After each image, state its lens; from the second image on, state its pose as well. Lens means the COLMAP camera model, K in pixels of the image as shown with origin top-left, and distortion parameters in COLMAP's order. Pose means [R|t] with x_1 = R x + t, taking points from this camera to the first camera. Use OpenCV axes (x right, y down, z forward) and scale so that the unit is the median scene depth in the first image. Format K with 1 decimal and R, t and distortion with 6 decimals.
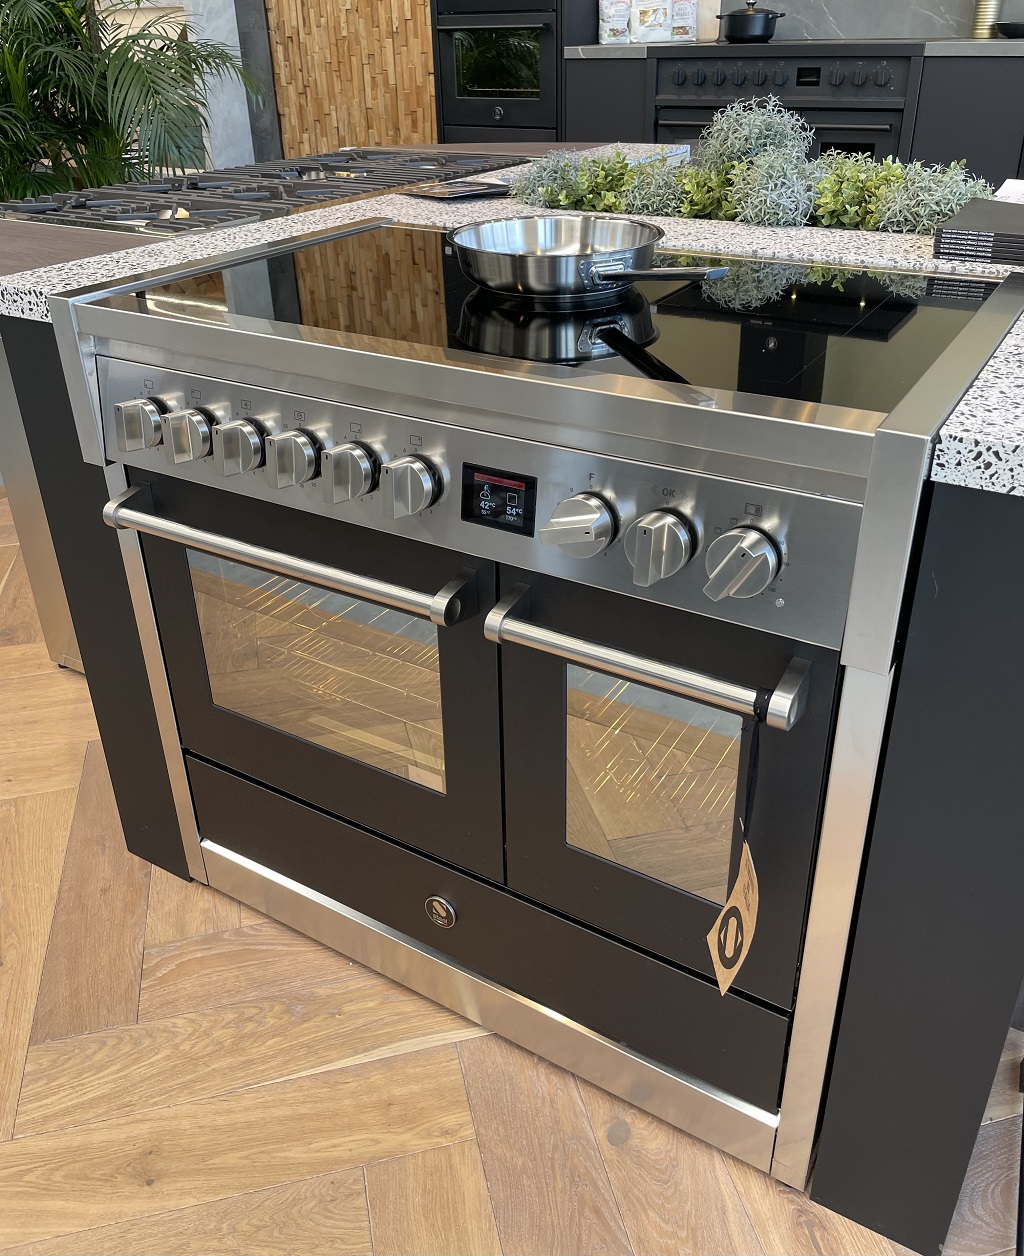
lens RADIAL K [[1033.8, 0, 525.3], [0, 1033.8, 551.0], [0, 0, 1]] dist [0.001901, 0.000263]
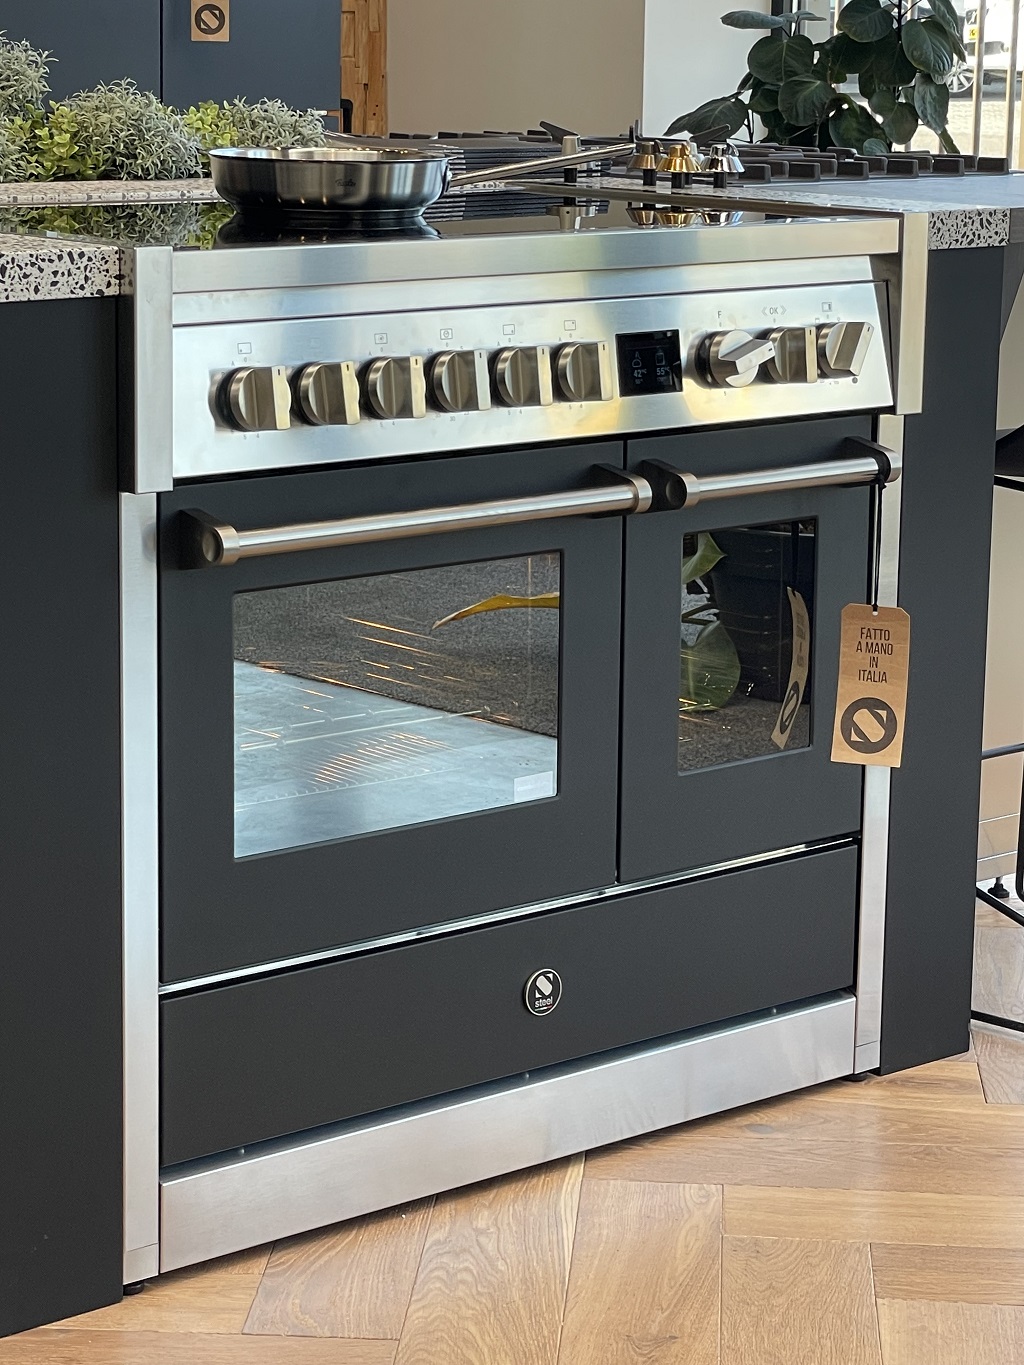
lens RADIAL K [[3378.0, 0, 512.2], [0, 3378.0, 682.6], [0, 0, 1]] dist [-0.133737, 0.000000]
pose [[0.307843, -0.170408, 0.936052, -2.490418], [0.411310, 0.910983, 0.030575, 0.060531], [-0.857938, 0.375595, 0.350531, 0.070045]]
